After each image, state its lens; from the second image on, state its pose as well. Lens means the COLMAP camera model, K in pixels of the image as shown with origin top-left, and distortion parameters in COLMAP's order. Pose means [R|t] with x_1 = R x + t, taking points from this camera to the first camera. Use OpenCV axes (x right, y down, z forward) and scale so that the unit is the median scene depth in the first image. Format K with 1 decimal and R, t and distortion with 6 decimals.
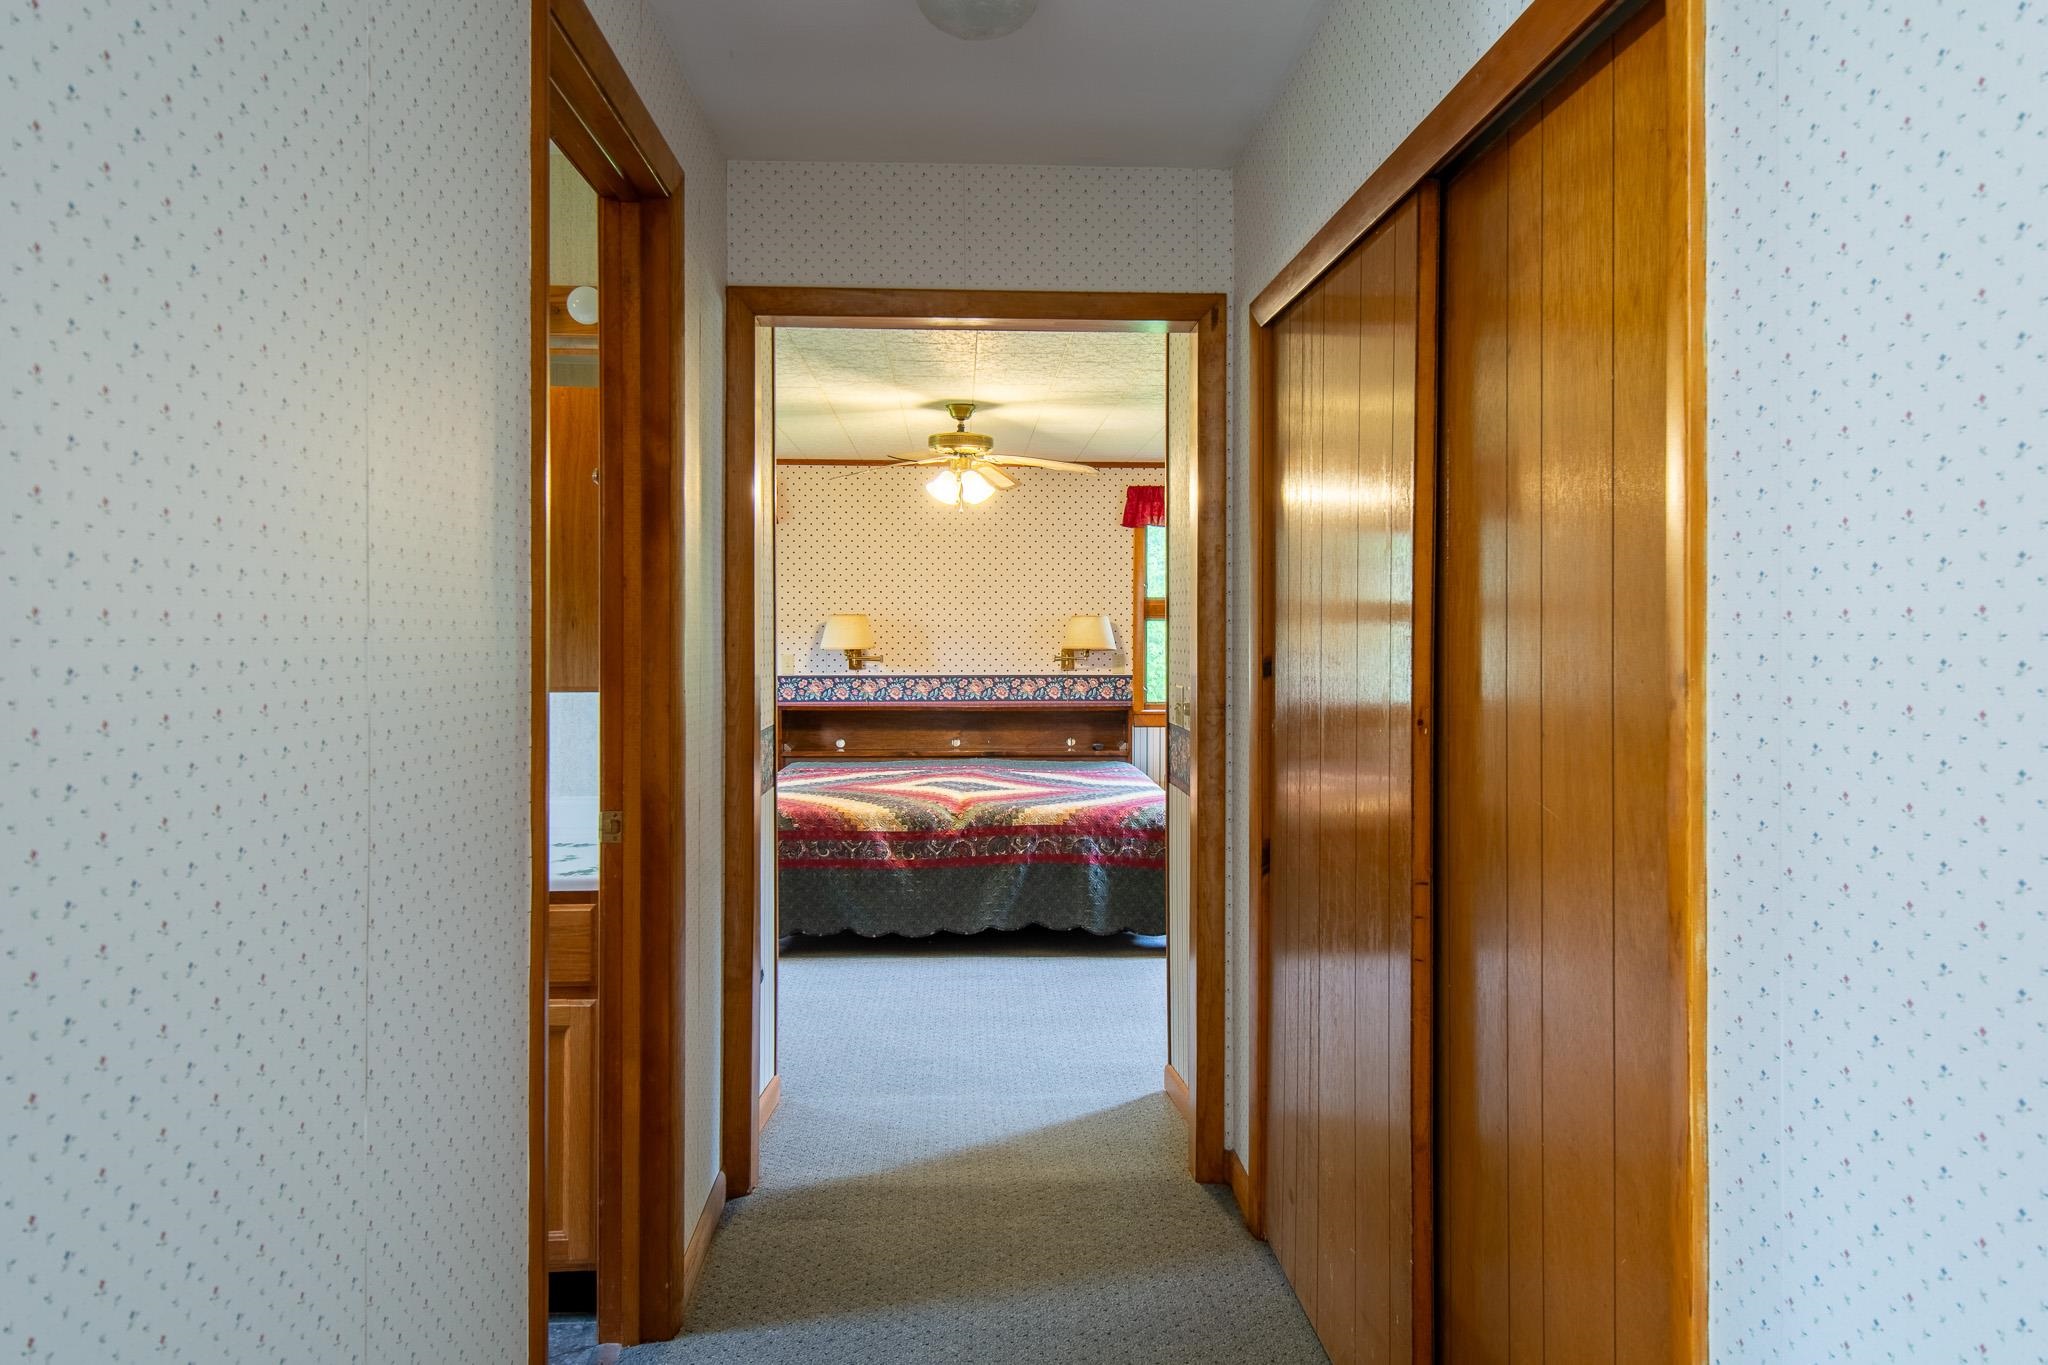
lens RADIAL K [[1398.3, 0, 1050.3], [0, 1398.3, 632.3], [0, 0, 1]] dist [0.013901, 0.003789]
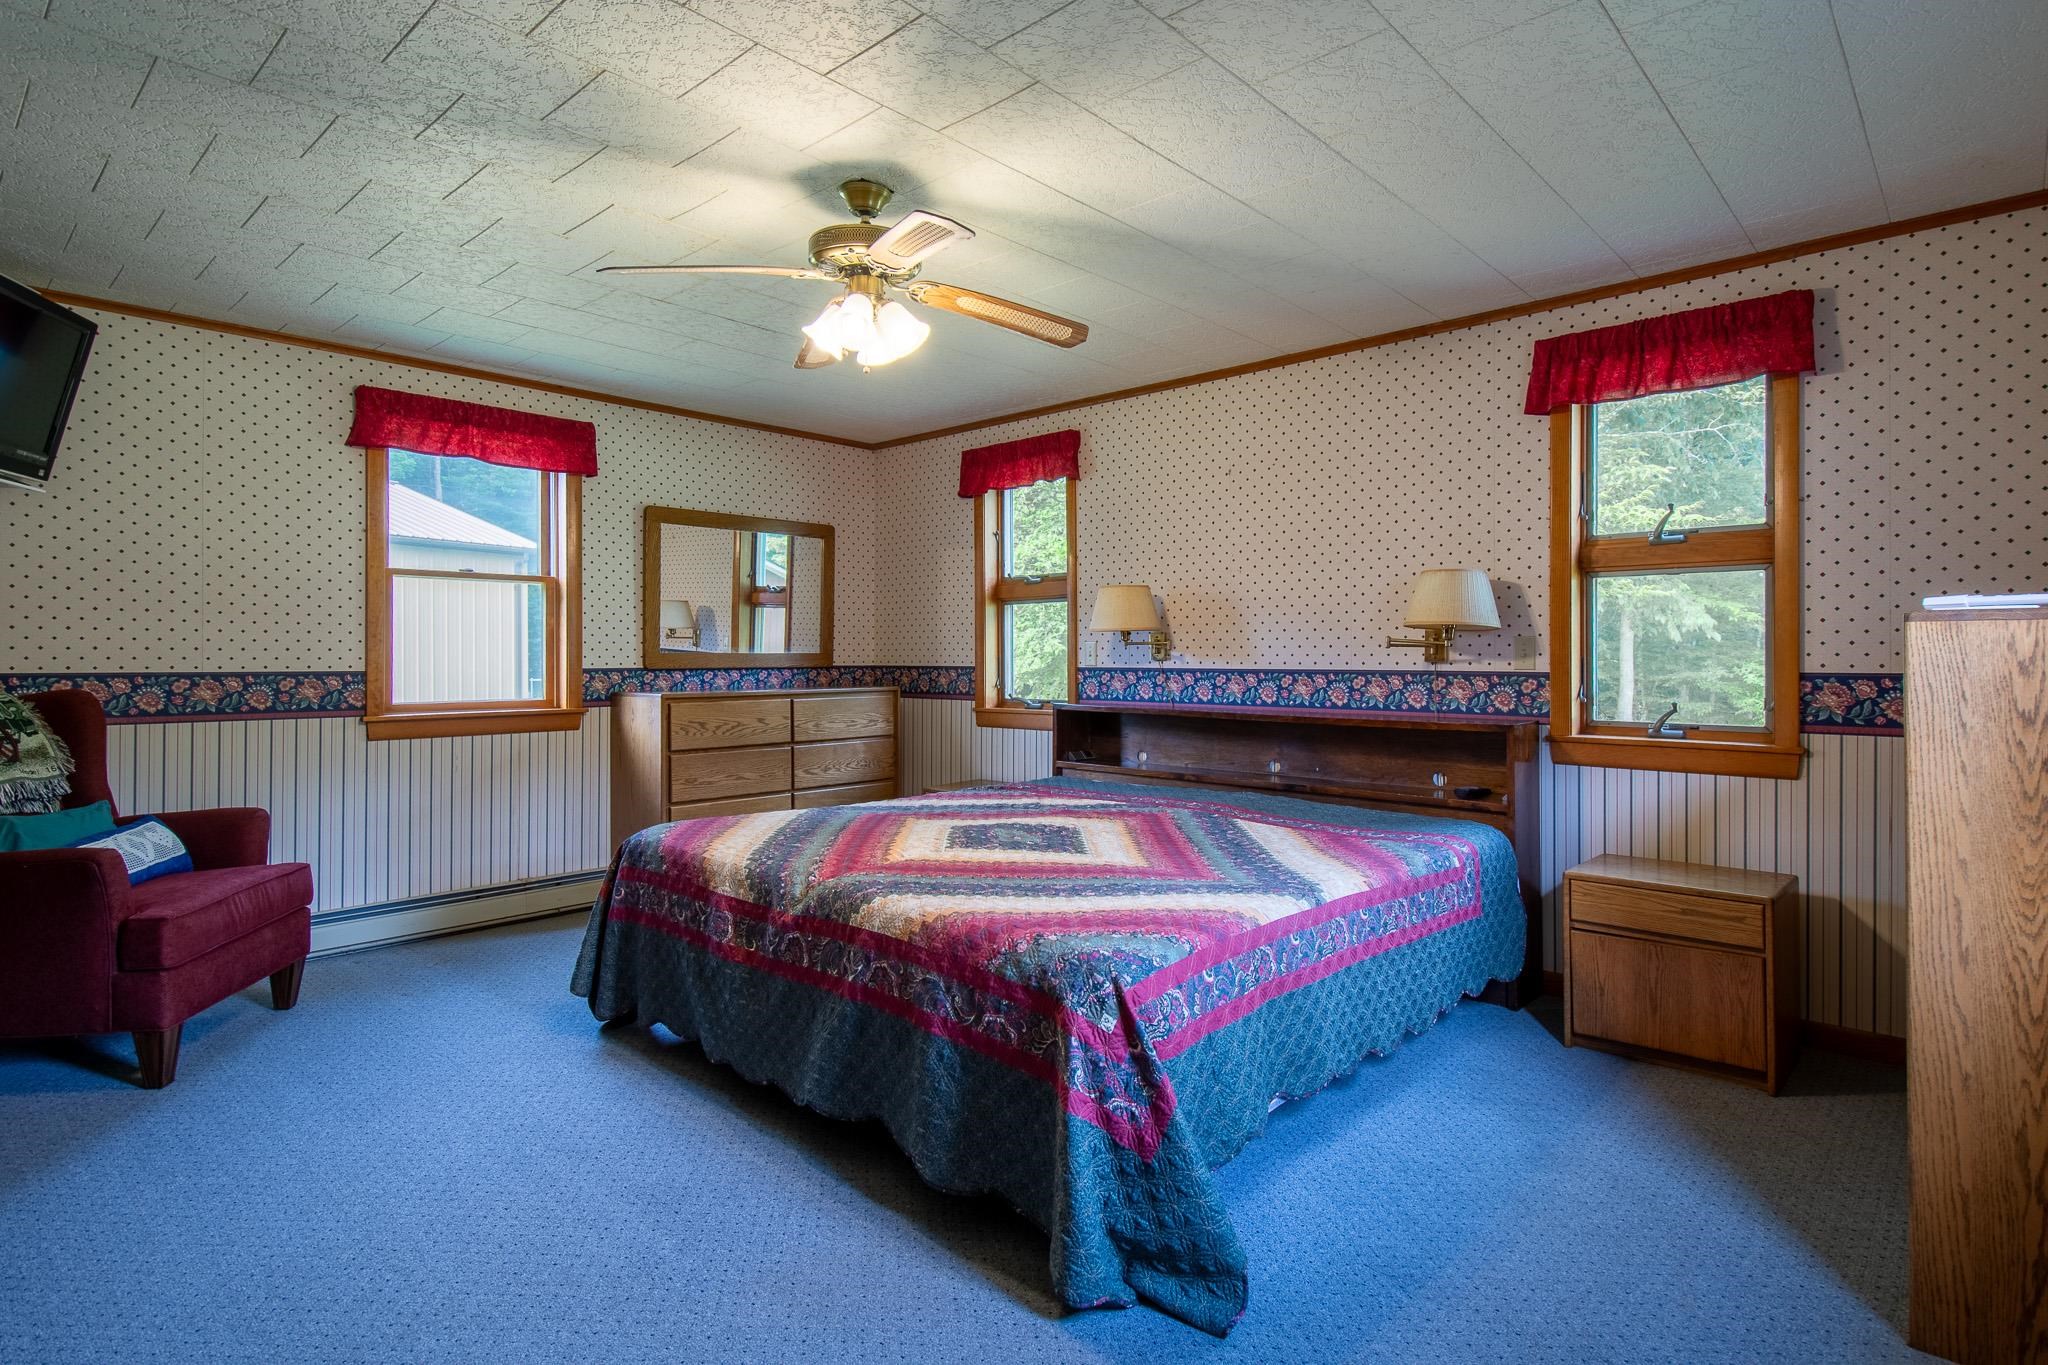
lens RADIAL K [[1049.3, 0, 1066.4], [0, 1049.3, 656.2], [0, 0, 1]] dist [0.011670, -0.006550]
pose [[0.691616, -0.000280, -0.722266, 0.315489], [-0.001703, 0.999997, -0.002019, 0.034067], [0.722264, 0.002626, 0.691613, 0.758453]]
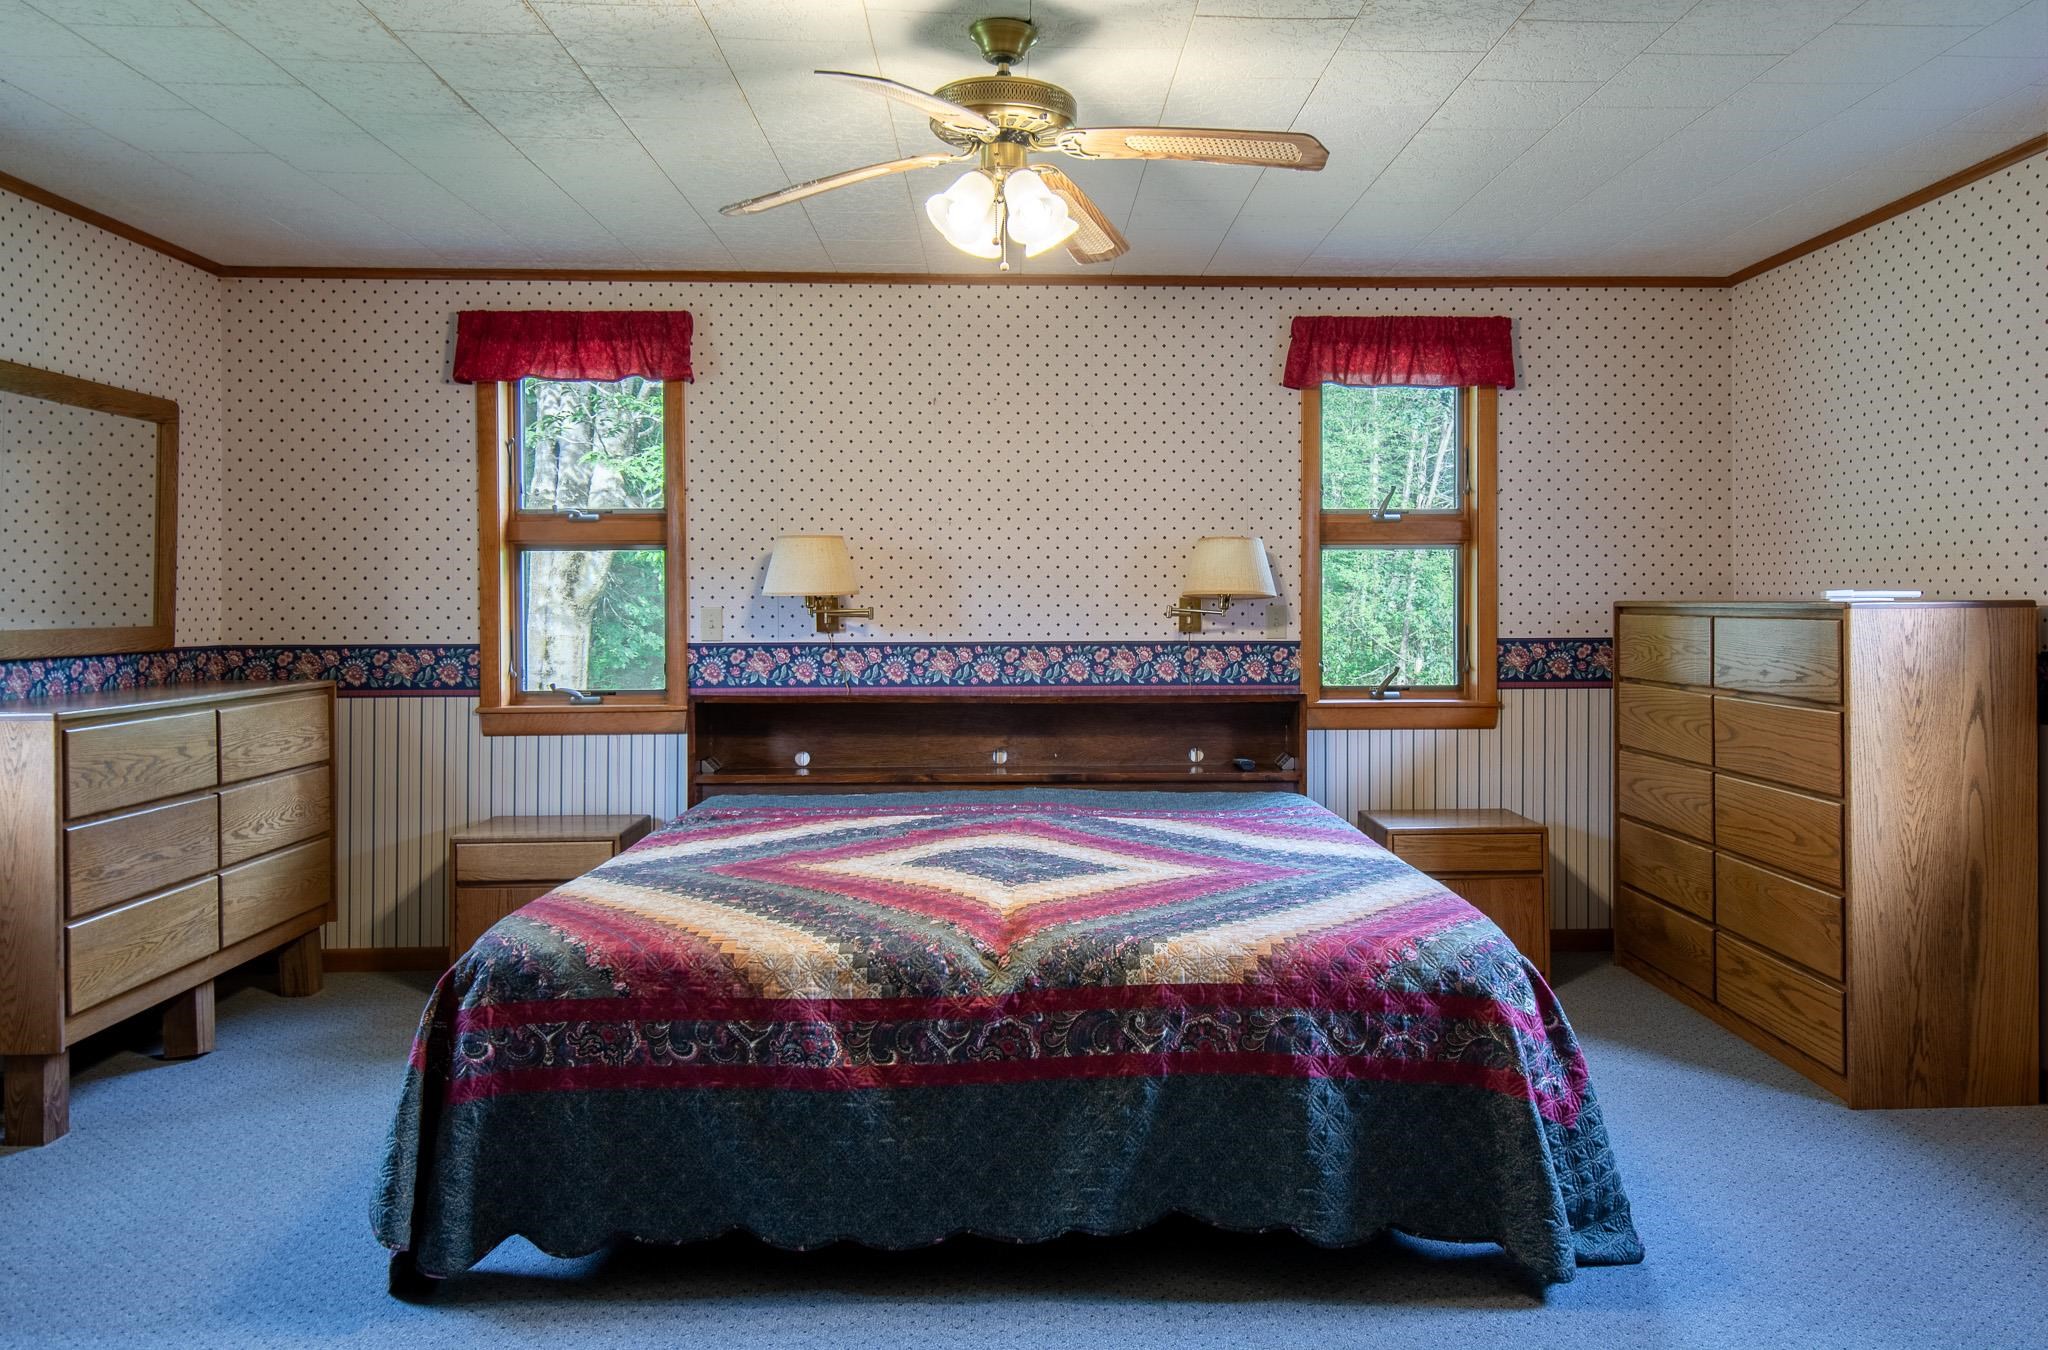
lens RADIAL K [[1398.3, 0, 1059.2], [0, 1398.3, 609.8], [0, 0, 1]] dist [0.013901, 0.003789]
pose [[0.999539, -0.003163, -0.030196, -0.033196], [0.003203, 0.999994, 0.001284, 0.022267], [0.030192, -0.001380, 0.999543, 0.556538]]
